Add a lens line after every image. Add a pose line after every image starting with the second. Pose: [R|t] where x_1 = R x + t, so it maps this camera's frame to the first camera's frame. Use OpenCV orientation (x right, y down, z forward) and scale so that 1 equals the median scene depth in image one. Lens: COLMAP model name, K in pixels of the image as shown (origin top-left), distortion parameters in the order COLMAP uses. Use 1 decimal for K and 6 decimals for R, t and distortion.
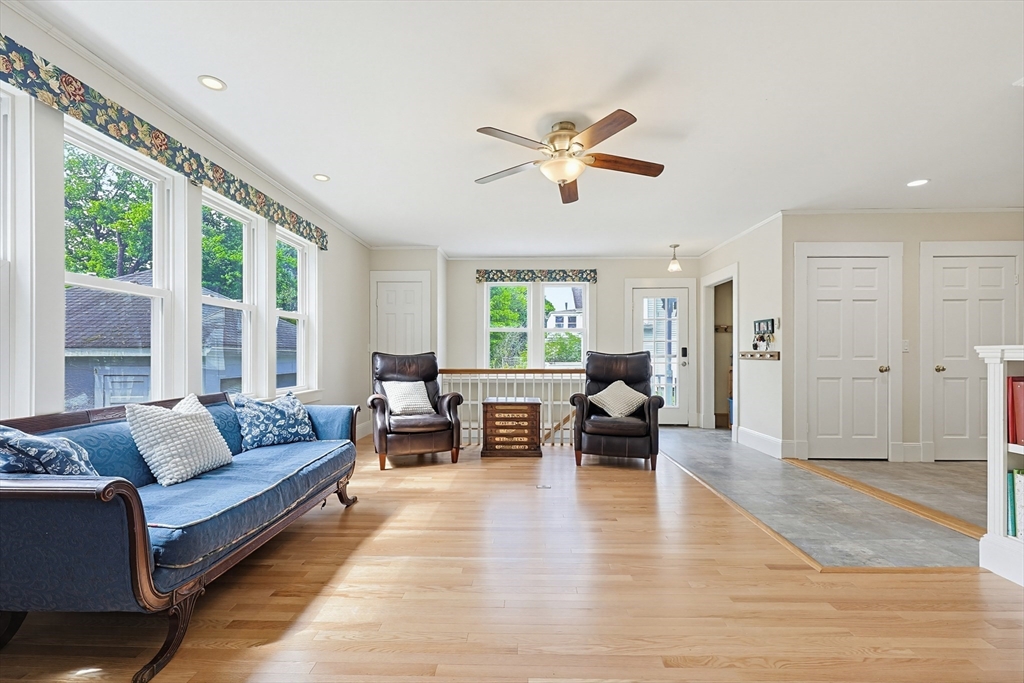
lens RADIAL K [[442.0, 0, 518.2], [0, 442.0, 350.0], [0, 0, 1]] dist [-0.000572, 0.000593]
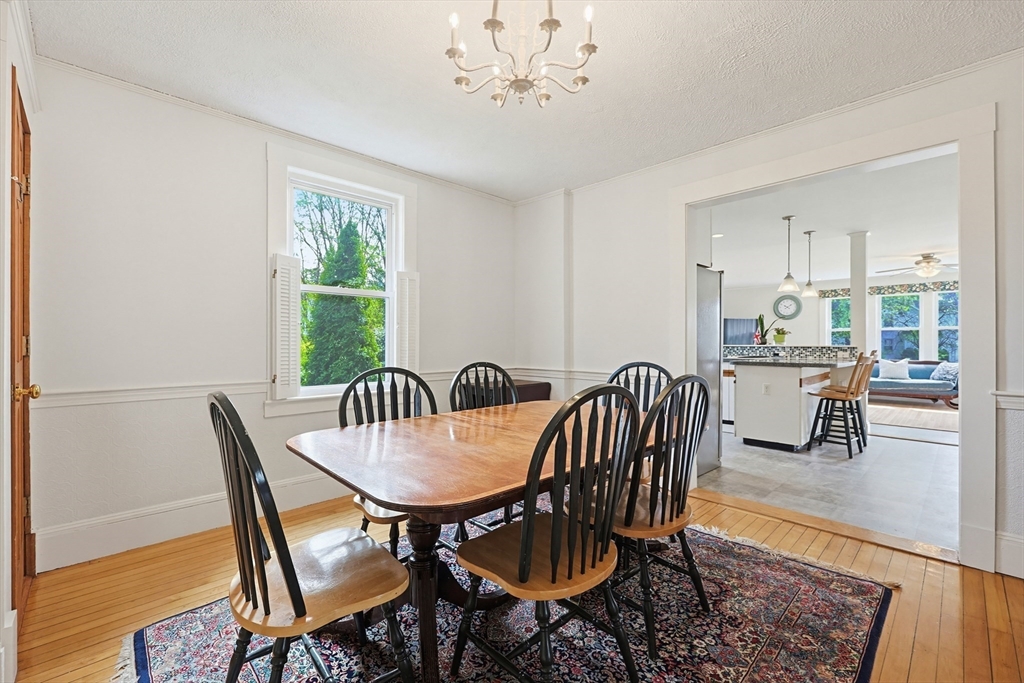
lens RADIAL K [[442.0, 0, 506.5], [0, 442.0, 342.9], [0, 0, 1]] dist [-0.000572, 0.000593]
pose [[-0.708877, -0.001348, -0.705331, 2.281498], [0.005252, 0.999960, -0.007190, -0.009208], [0.705313, -0.008801, -0.708842, 0.720634]]
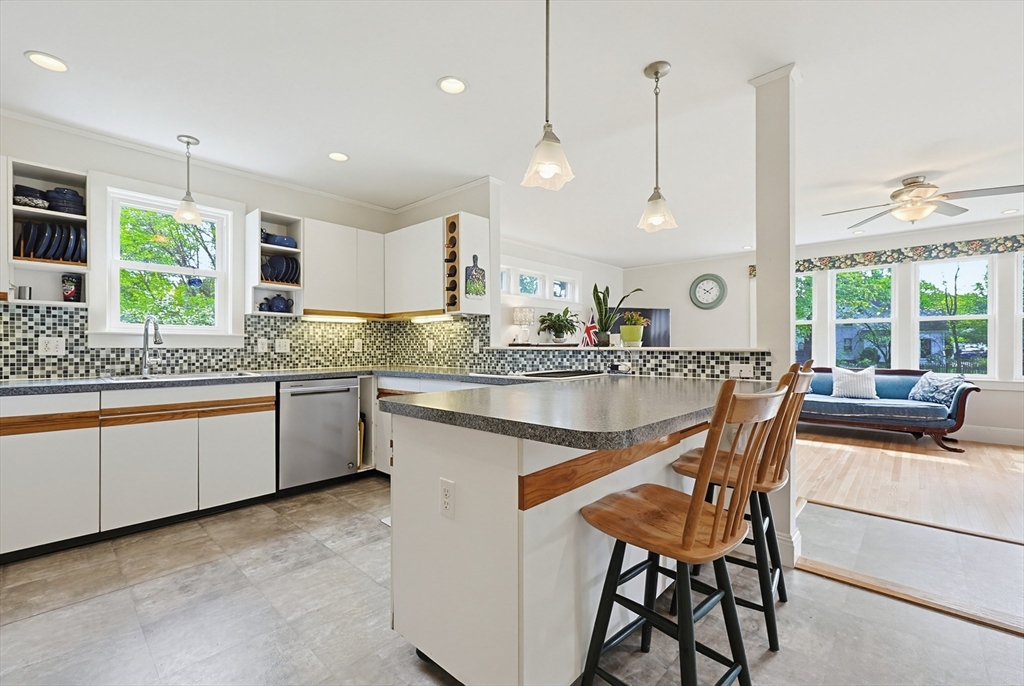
lens RADIAL K [[442.0, 0, 509.6], [0, 442.0, 347.0], [0, 0, 1]] dist [-0.000572, 0.000593]
pose [[-0.666460, 0.006728, -0.745511, 1.248957], [0.010793, 0.999942, -0.000625, -0.009967], [0.745463, -0.008462, -0.666493, 0.649129]]
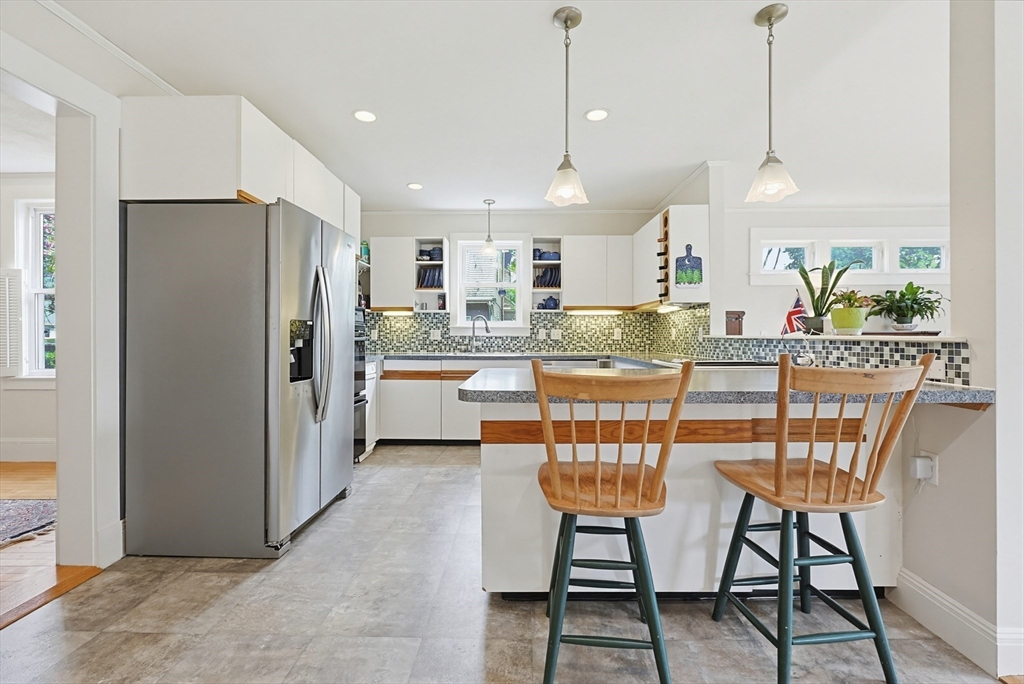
lens RADIAL K [[442.0, 0, 515.4], [0, 442.0, 336.6], [0, 0, 1]] dist [-0.000572, 0.000593]
pose [[-0.999980, 0.005115, 0.003627, 1.000227], [0.005092, 0.999967, -0.006323, -0.005222], [-0.003659, -0.006305, -0.999973, 0.888420]]
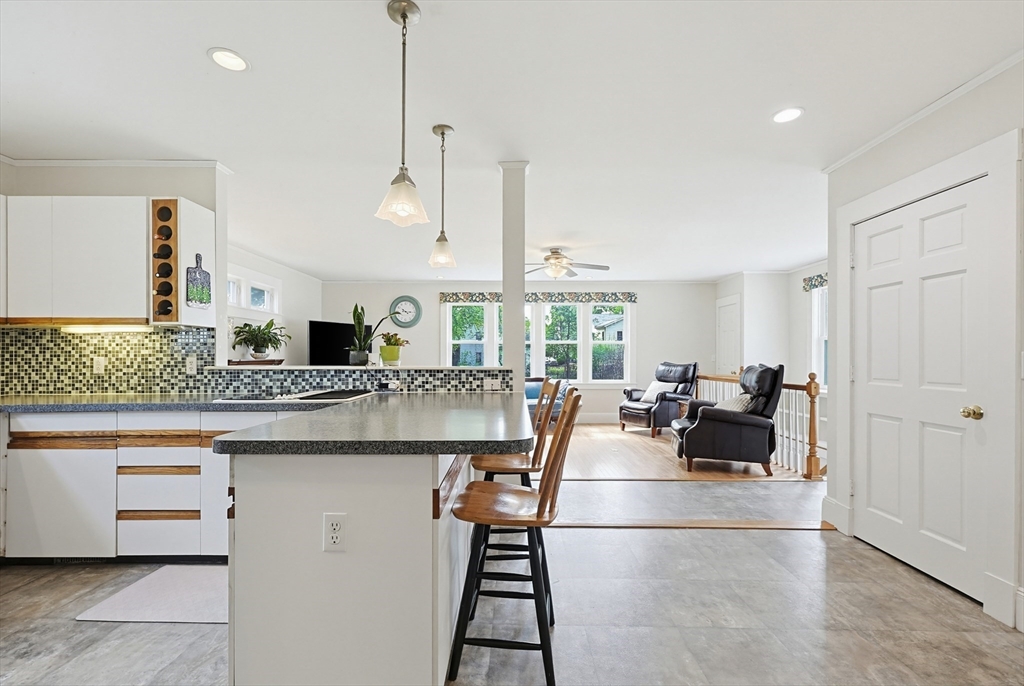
lens RADIAL K [[442.0, 0, 517.4], [0, 442.0, 355.6], [0, 0, 1]] dist [-0.000572, 0.000593]
pose [[0.022888, -0.000722, -0.999738, 1.356172], [0.009355, 0.999956, -0.000508, -0.023749], [0.999694, -0.009341, 0.022894, 0.518778]]
